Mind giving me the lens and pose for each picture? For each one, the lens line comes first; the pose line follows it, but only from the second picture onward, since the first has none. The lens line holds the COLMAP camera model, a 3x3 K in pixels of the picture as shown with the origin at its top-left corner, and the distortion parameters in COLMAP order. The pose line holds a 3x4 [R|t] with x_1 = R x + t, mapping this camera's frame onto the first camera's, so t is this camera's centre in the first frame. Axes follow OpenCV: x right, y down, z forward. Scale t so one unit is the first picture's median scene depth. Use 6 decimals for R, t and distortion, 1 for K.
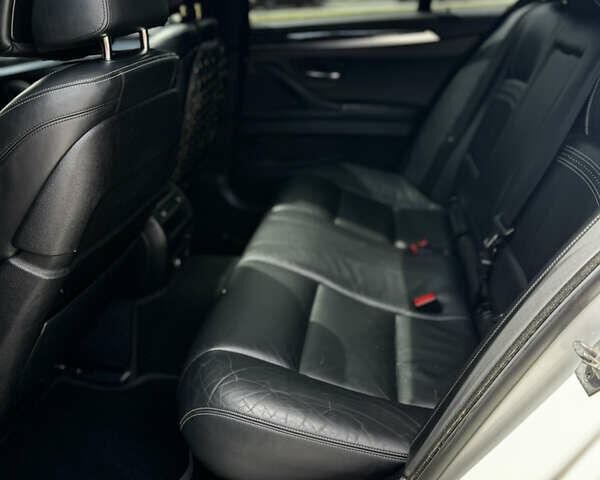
lens RADIAL K [[615.3, 0, 300.6], [0, 615.3, 232.4], [0, 0, 1]] dist [0.140848, -0.317153]
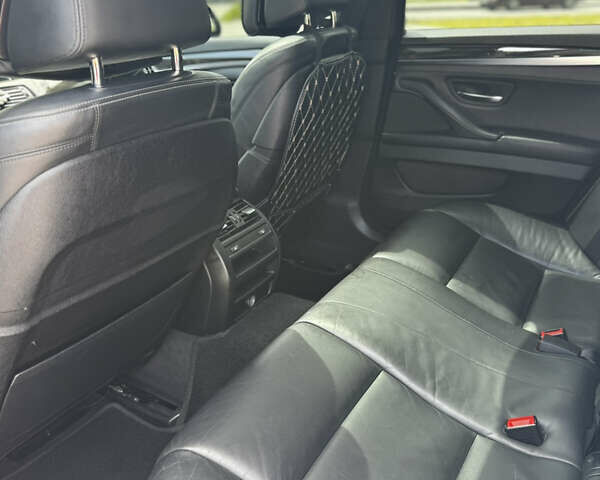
lens RADIAL K [[615.3, 0, 300.6], [0, 615.3, 232.4], [0, 0, 1]] dist [0.140848, -0.317153]
pose [[0.936362, 0.140547, -0.321671, 0.146440], [-0.139534, 0.989867, 0.026327, -0.087882], [0.322112, 0.020232, 0.946485, 0.187760]]
